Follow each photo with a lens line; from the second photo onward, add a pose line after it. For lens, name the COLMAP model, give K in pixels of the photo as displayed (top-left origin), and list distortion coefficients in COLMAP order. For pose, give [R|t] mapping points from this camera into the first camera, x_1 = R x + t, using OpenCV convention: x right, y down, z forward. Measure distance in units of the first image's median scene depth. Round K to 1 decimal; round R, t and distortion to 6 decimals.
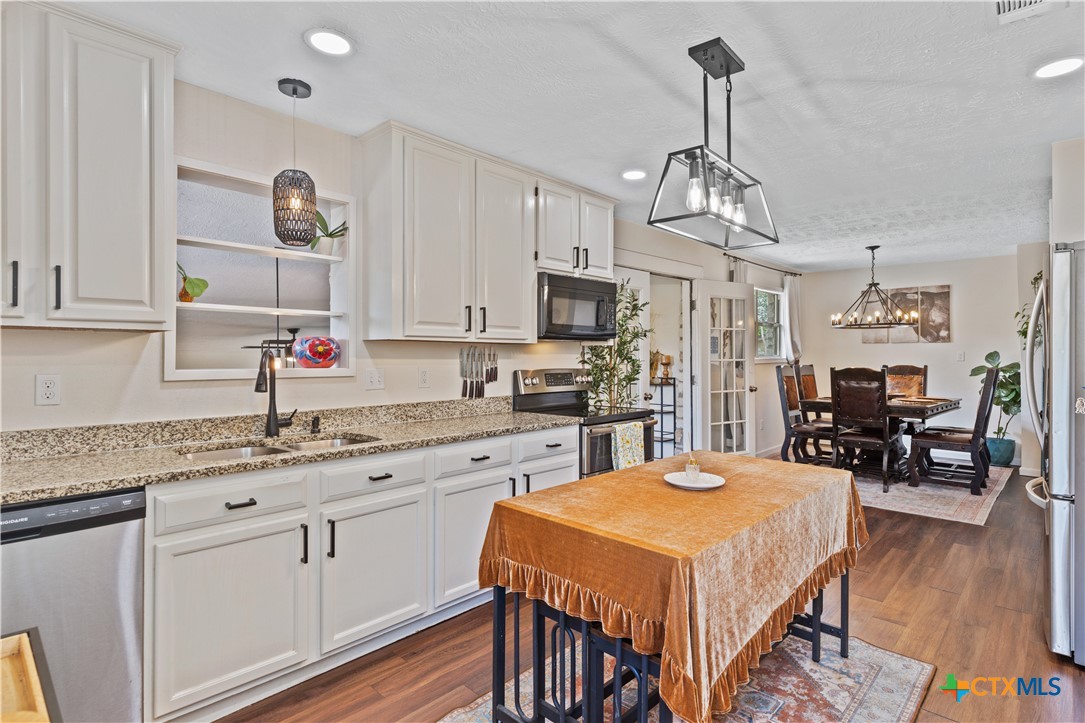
lens RADIAL K [[547.4, 0, 552.0], [0, 547.4, 350.8], [0, 0, 1]] dist [0.004660, -0.003076]
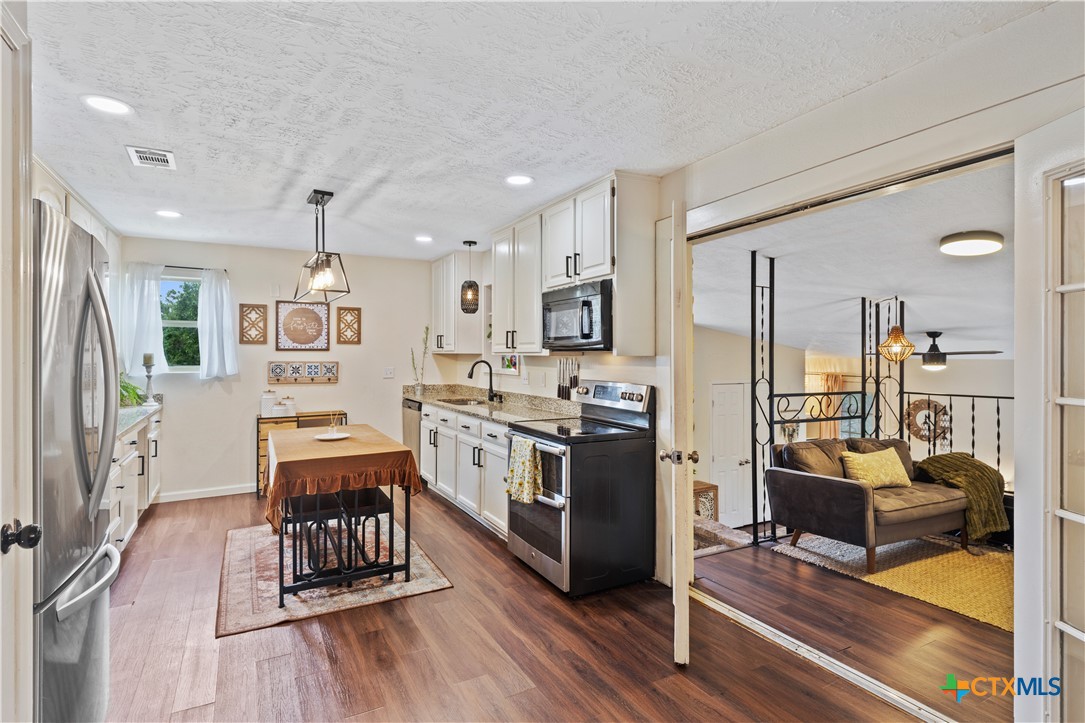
lens RADIAL K [[547.4, 0, 543.3], [0, 547.4, 356.4], [0, 0, 1]] dist [0.004660, -0.003076]
pose [[-0.317564, -0.006027, -0.948218, 1.368408], [0.001248, 0.999976, -0.006774, -0.003545], [0.948236, -0.003335, -0.317549, 1.754654]]
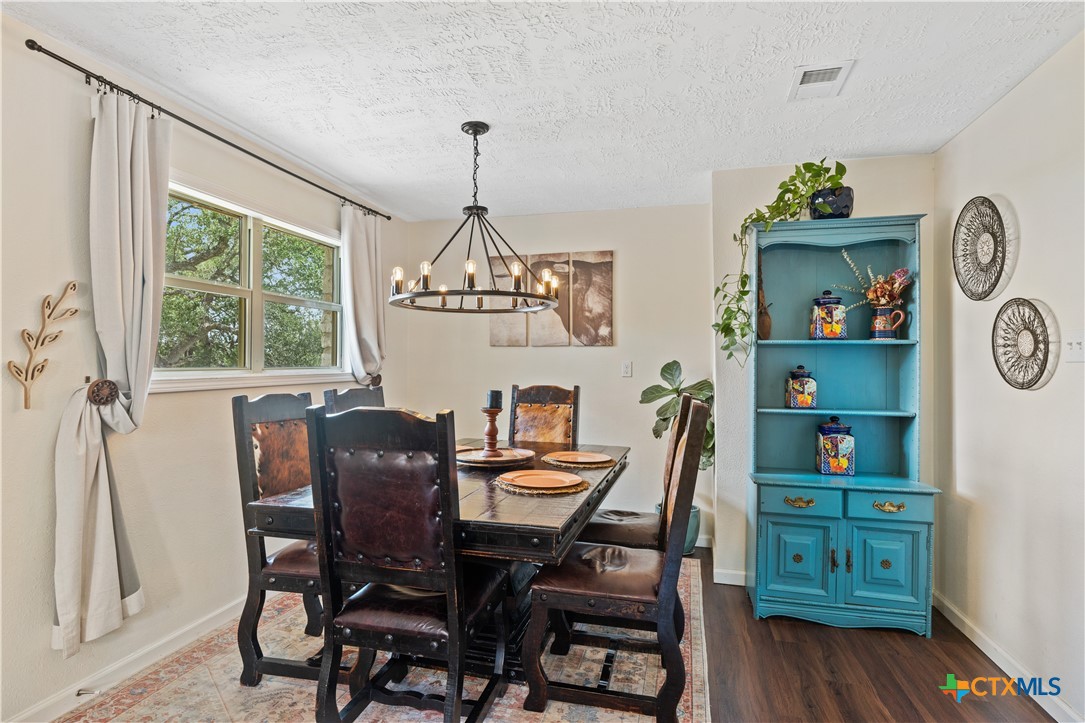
lens RADIAL K [[547.4, 0, 541.2], [0, 547.4, 363.0], [0, 0, 1]] dist [0.004660, -0.003076]
pose [[0.876522, 0.004025, 0.481344, 0.372848], [-0.006083, 0.999978, 0.002716, 0.002541], [-0.481323, -0.005309, 0.876527, 0.517712]]
